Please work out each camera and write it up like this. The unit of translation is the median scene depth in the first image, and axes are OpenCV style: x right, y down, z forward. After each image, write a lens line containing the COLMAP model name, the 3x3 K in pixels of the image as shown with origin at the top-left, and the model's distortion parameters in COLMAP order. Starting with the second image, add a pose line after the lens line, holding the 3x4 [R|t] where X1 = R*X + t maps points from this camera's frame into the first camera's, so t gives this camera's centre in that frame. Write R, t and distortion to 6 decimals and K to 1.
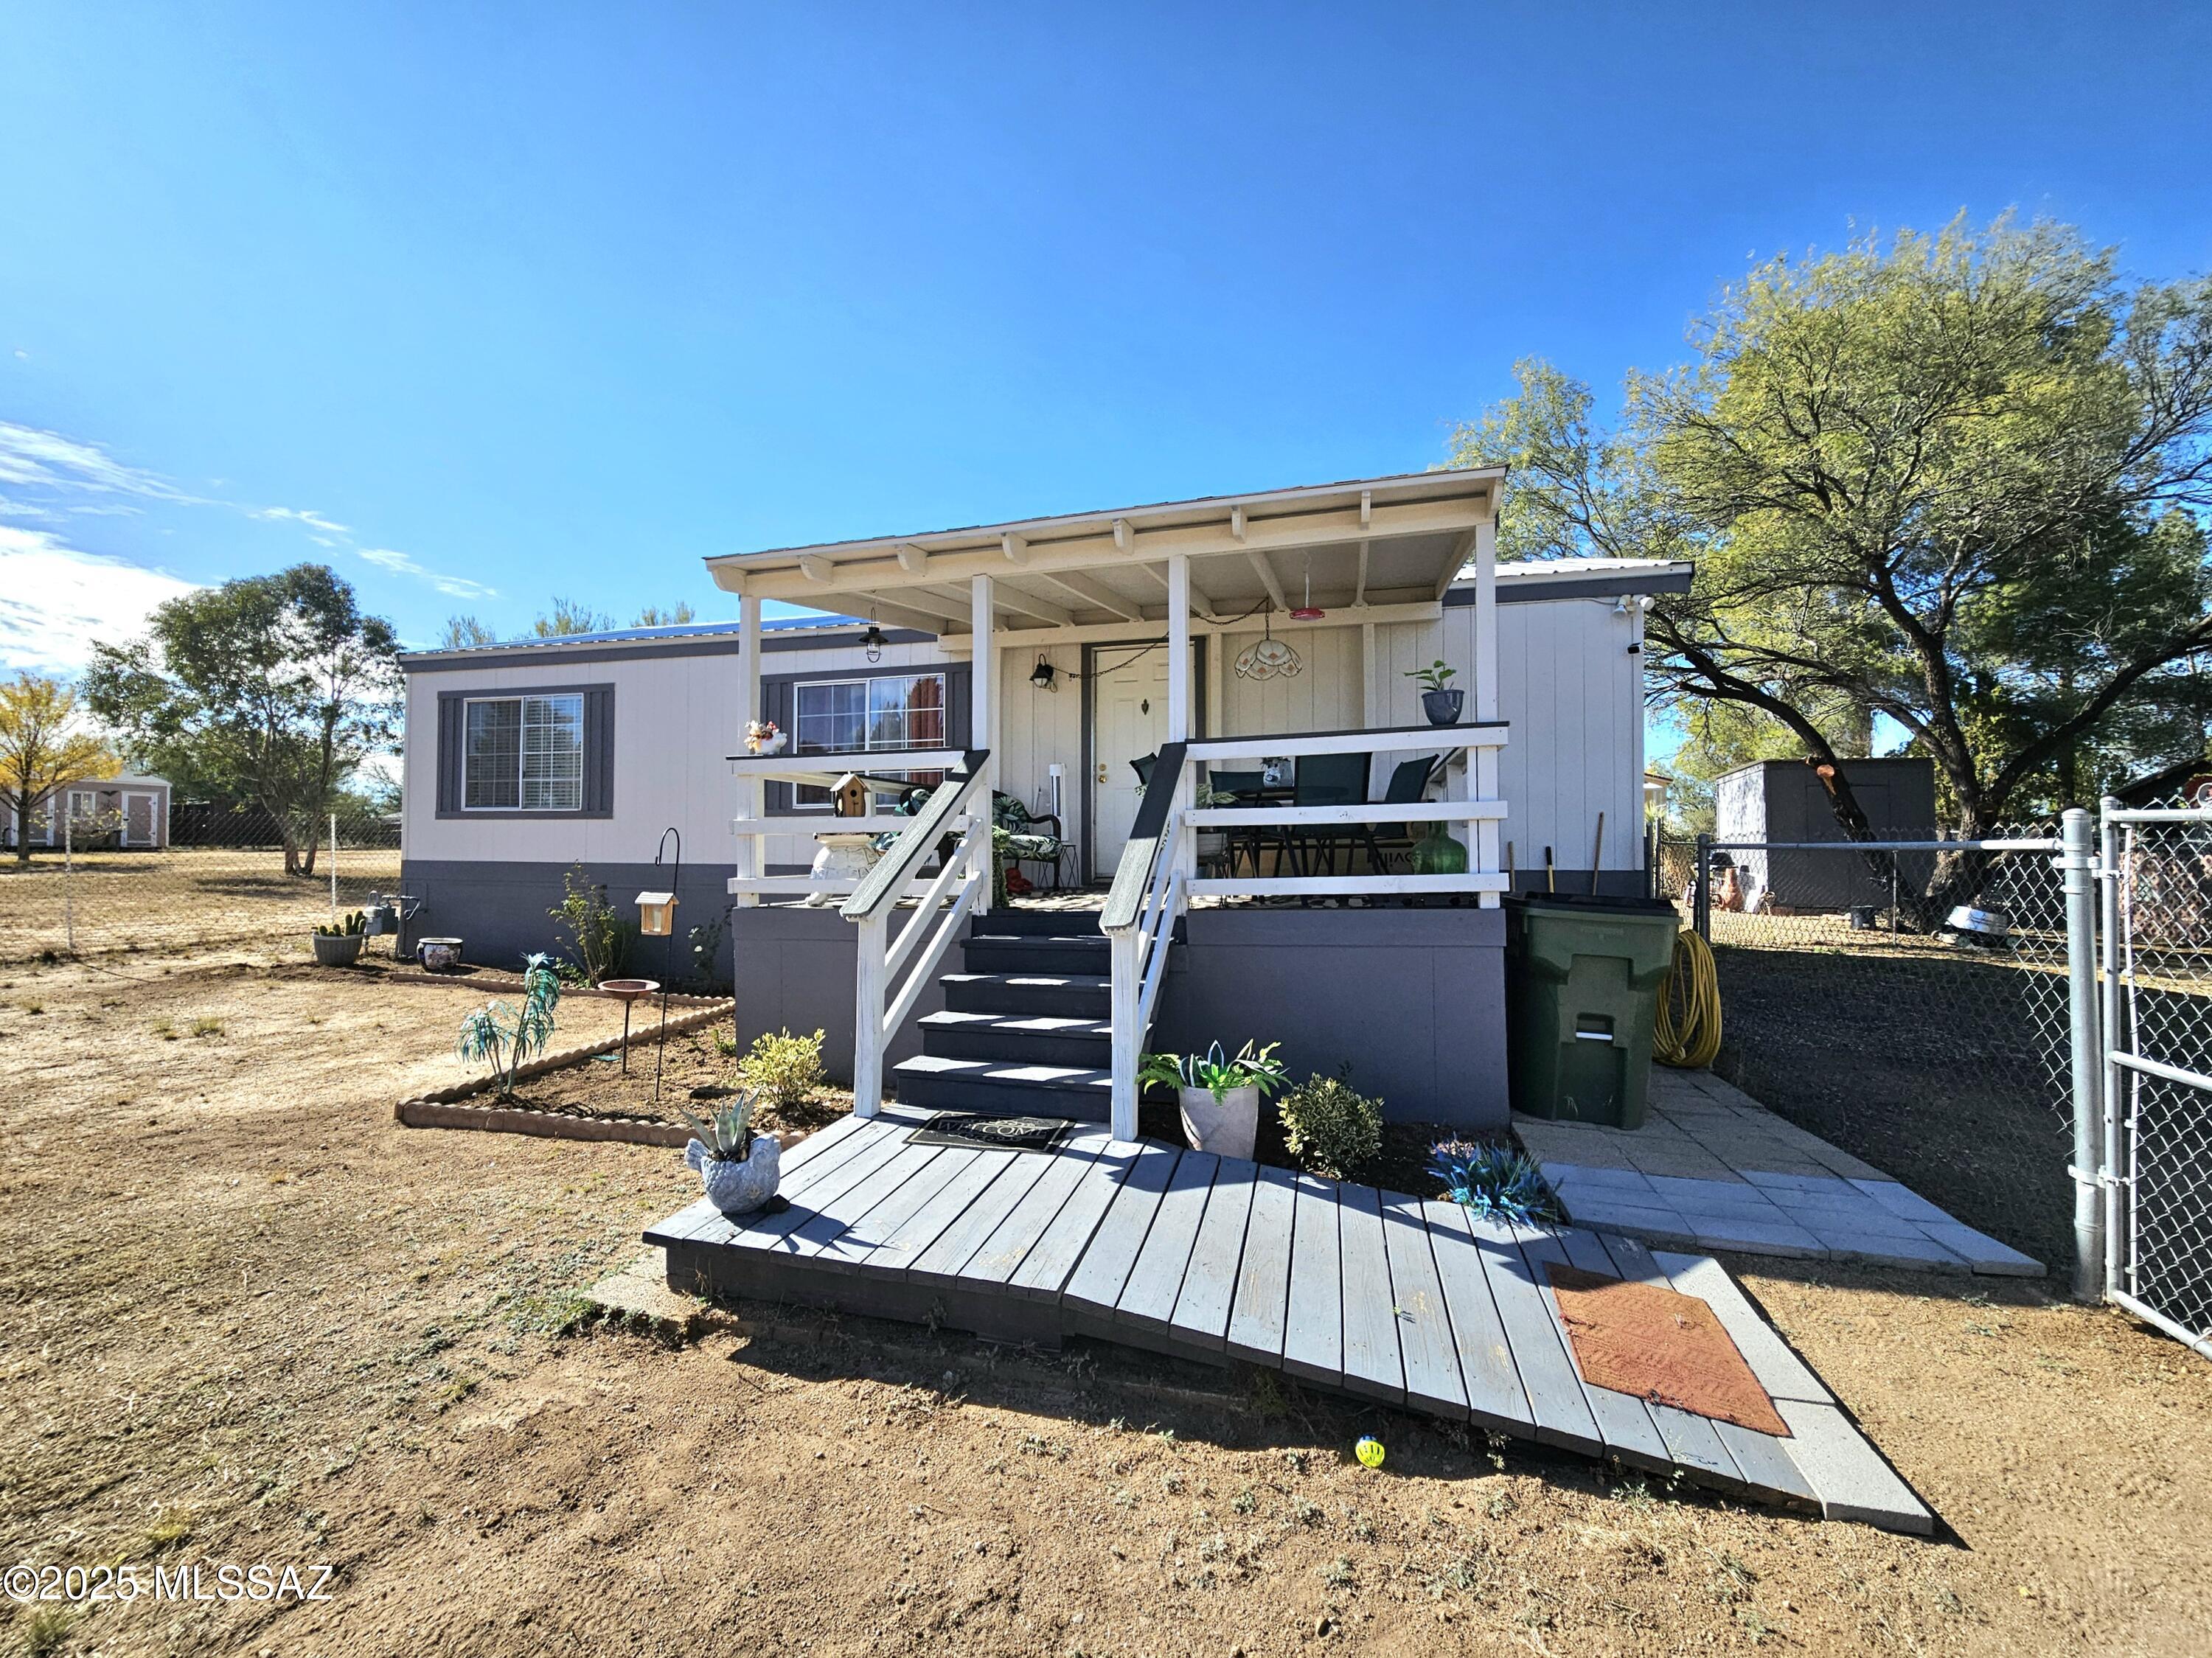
lens RADIAL K [[931.9, 0, 1090.7], [0, 931.9, 836.4], [0, 0, 1]] dist [0.001261, -0.000438]
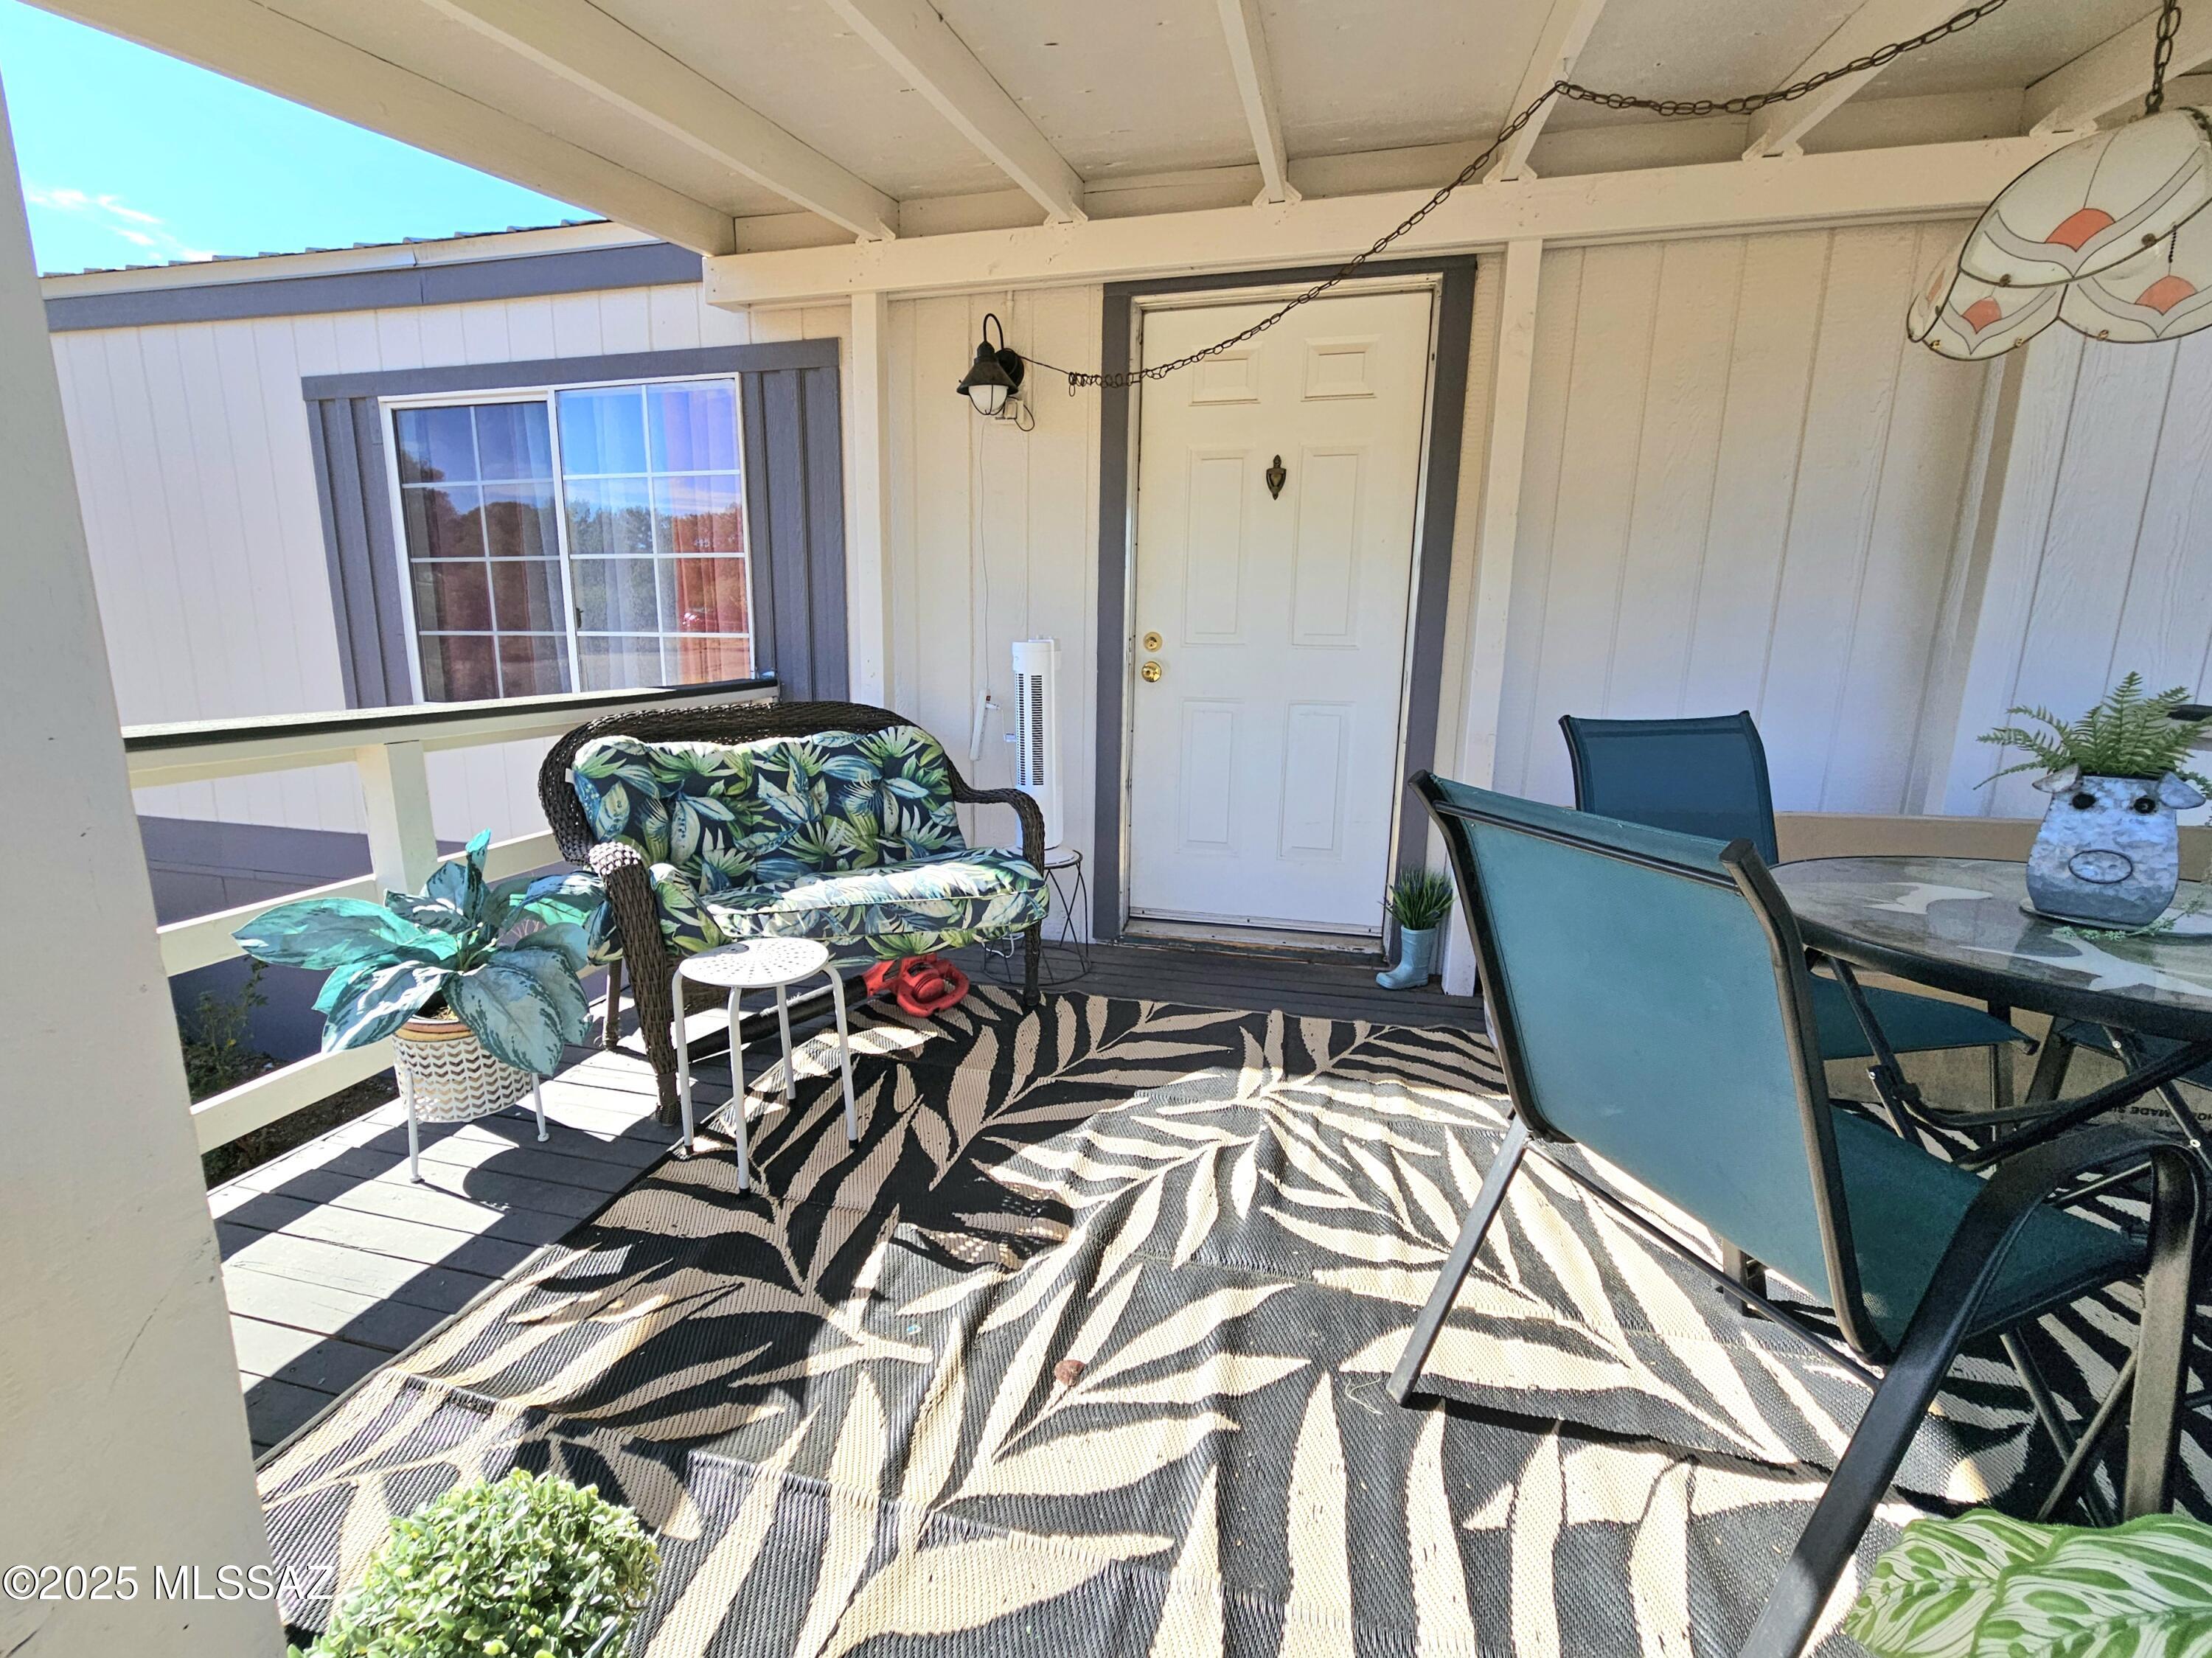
lens RADIAL K [[931.9, 0, 1090.7], [0, 931.9, 836.4], [0, 0, 1]] dist [0.001261, -0.000438]
pose [[0.999702, 0.008430, 0.022900, -0.020647], [-0.013559, 0.972132, 0.234042, -0.085351], [-0.020289, -0.234283, 0.971957, 0.605242]]
